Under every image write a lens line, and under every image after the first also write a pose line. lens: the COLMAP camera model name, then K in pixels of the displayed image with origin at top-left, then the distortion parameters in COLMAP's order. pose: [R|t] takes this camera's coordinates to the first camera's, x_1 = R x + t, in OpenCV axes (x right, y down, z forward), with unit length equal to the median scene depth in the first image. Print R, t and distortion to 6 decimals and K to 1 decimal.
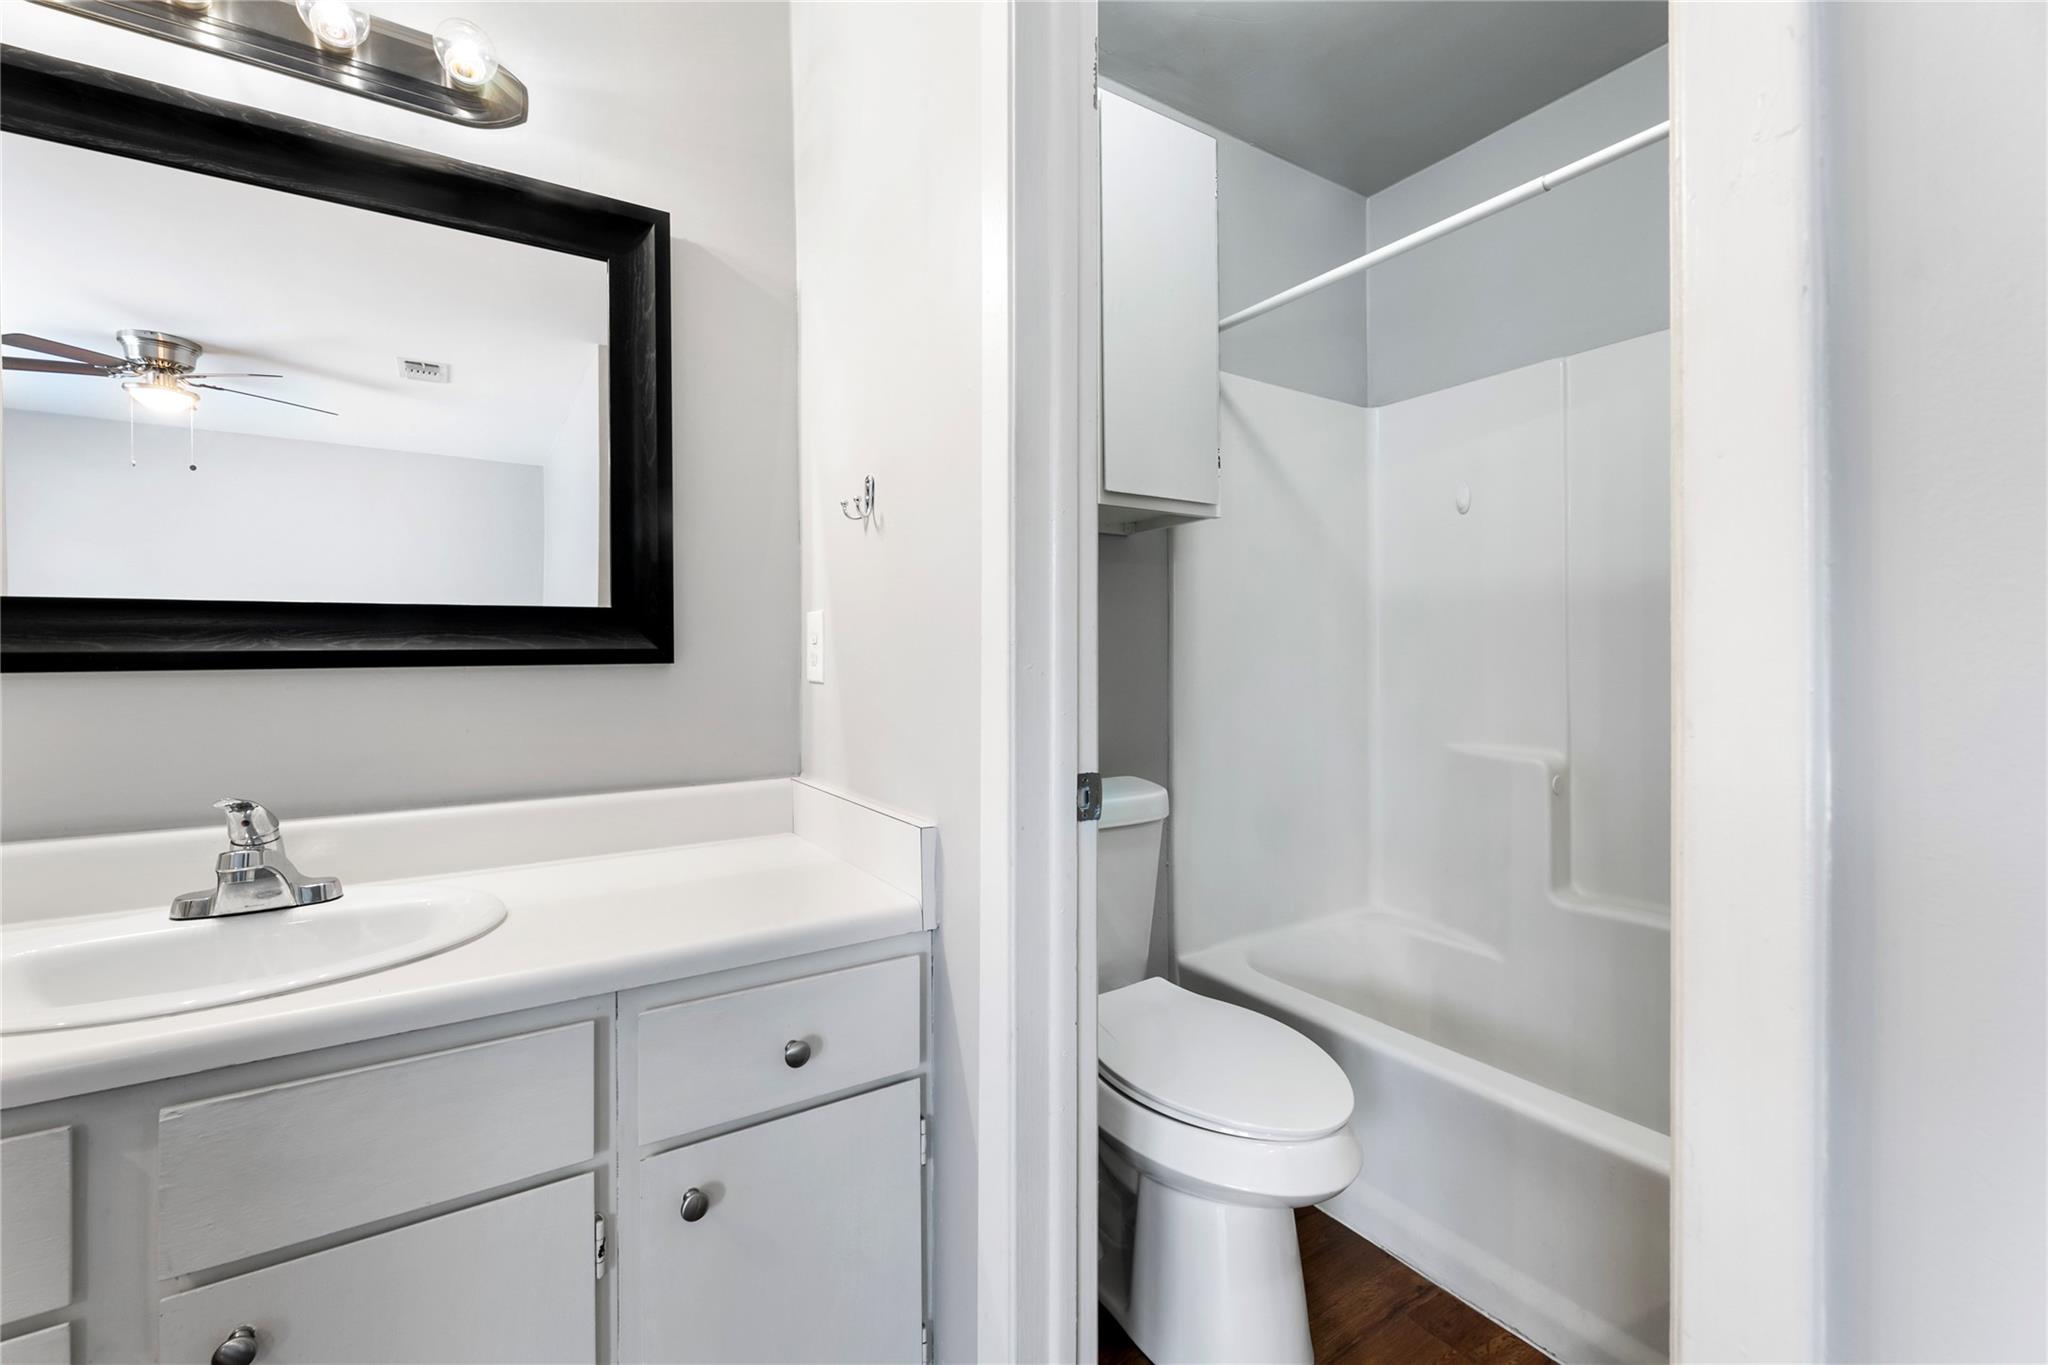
lens RADIAL K [[833.3, 0, 1024.0], [0, 833.3, 682.5], [0, 0, 1]] dist [-0.000929, -0.000243]
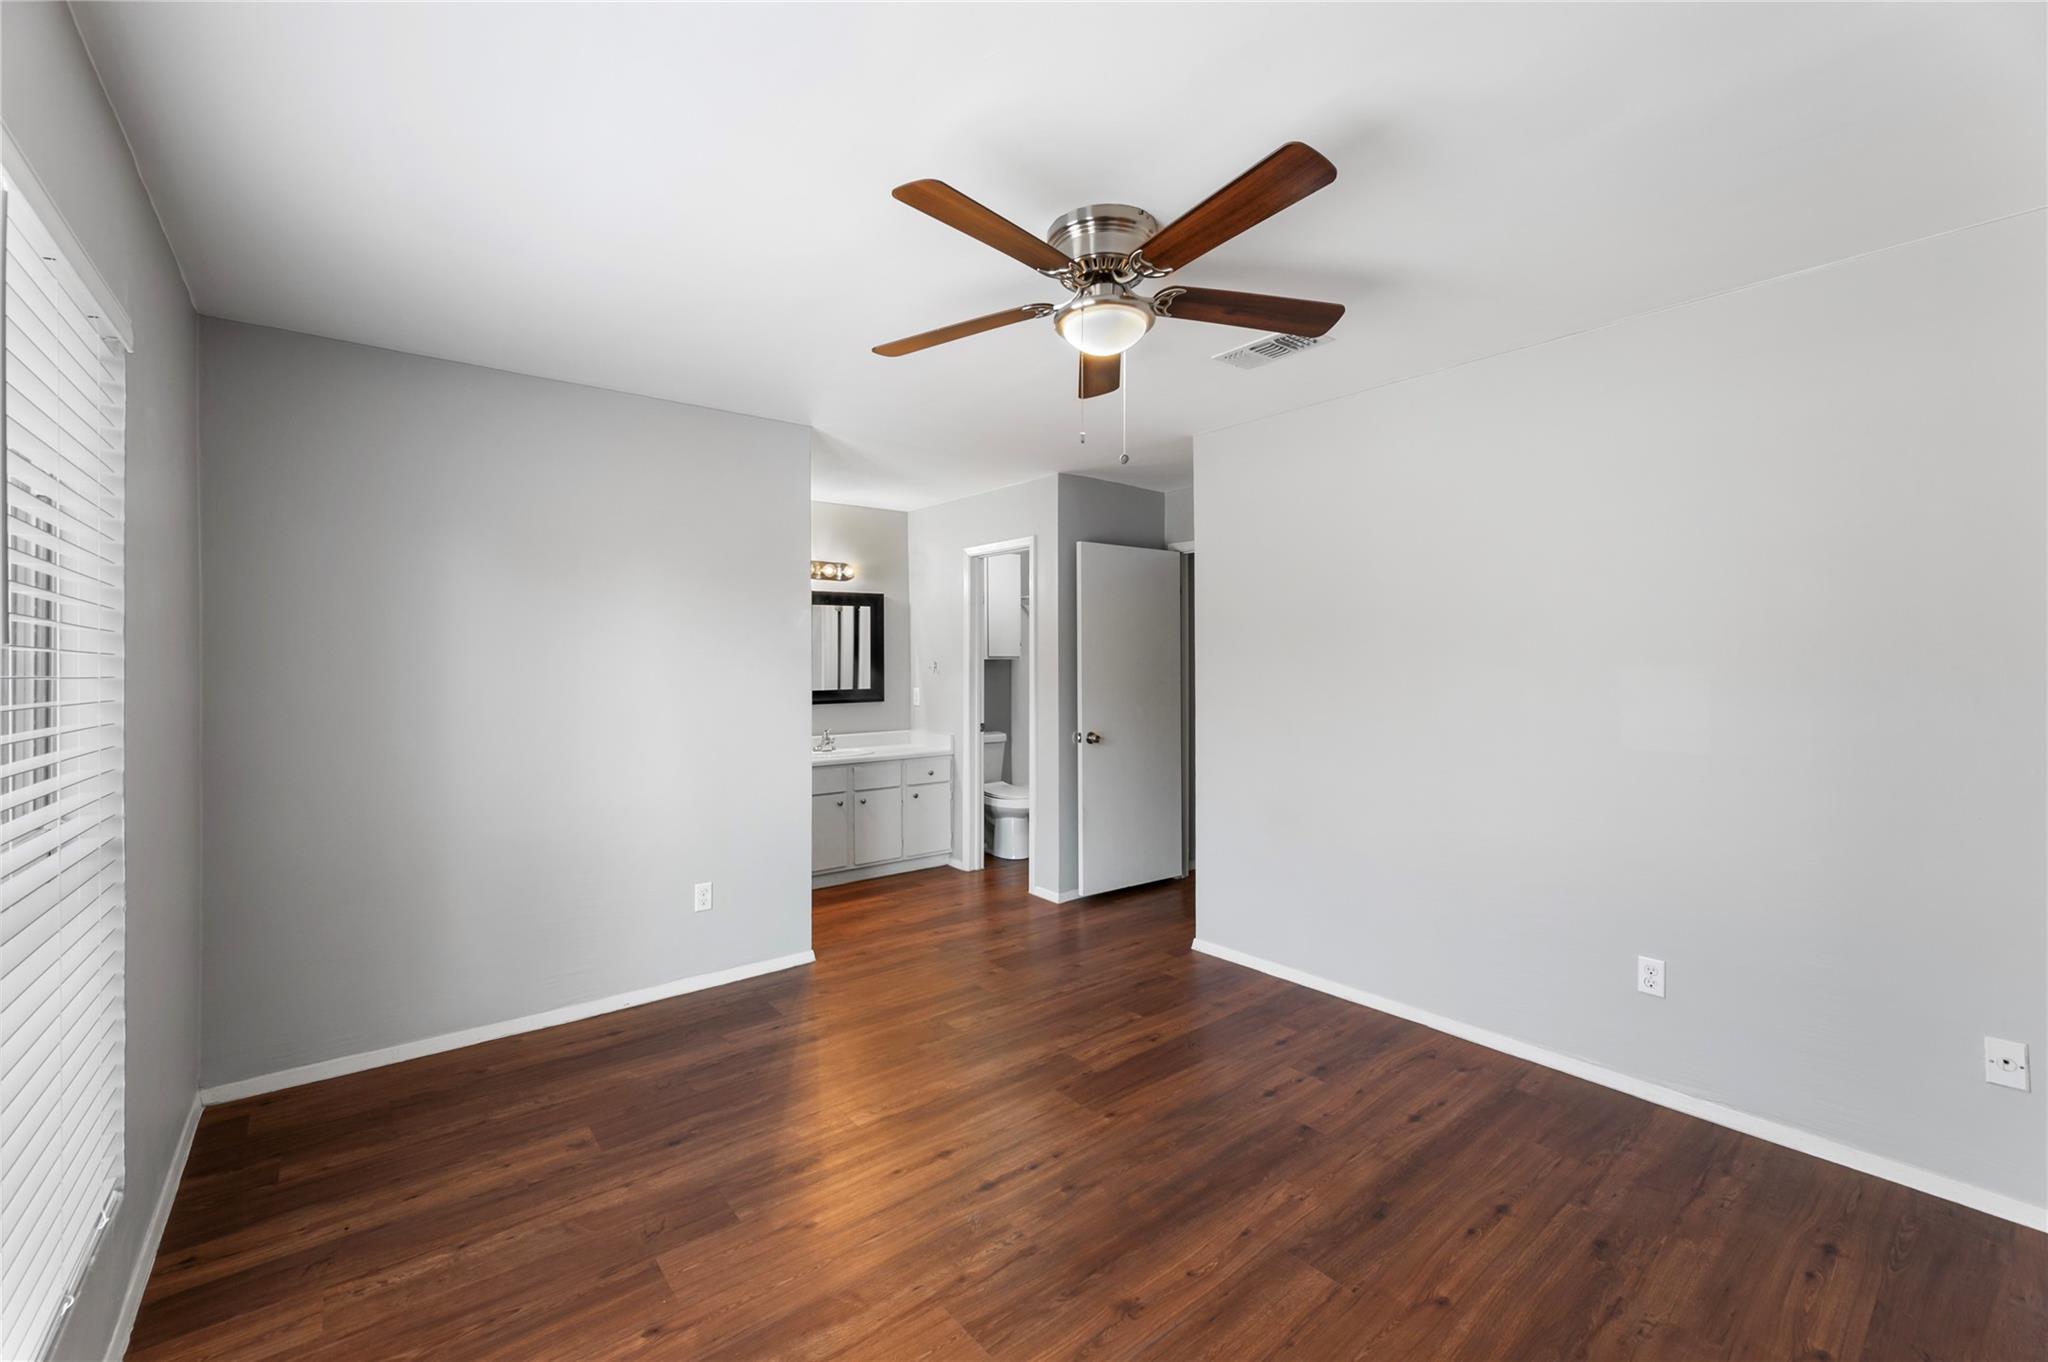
lens RADIAL K [[833.3, 0, 1024.0], [0, 833.3, 681.0], [0, 0, 1]] dist [-0.000929, -0.000243]
pose [[0.994370, 0.009884, 0.105497, -0.186696], [-0.009238, 0.999935, -0.006611, -0.114414], [-0.105556, 0.005599, 0.994398, -3.573804]]
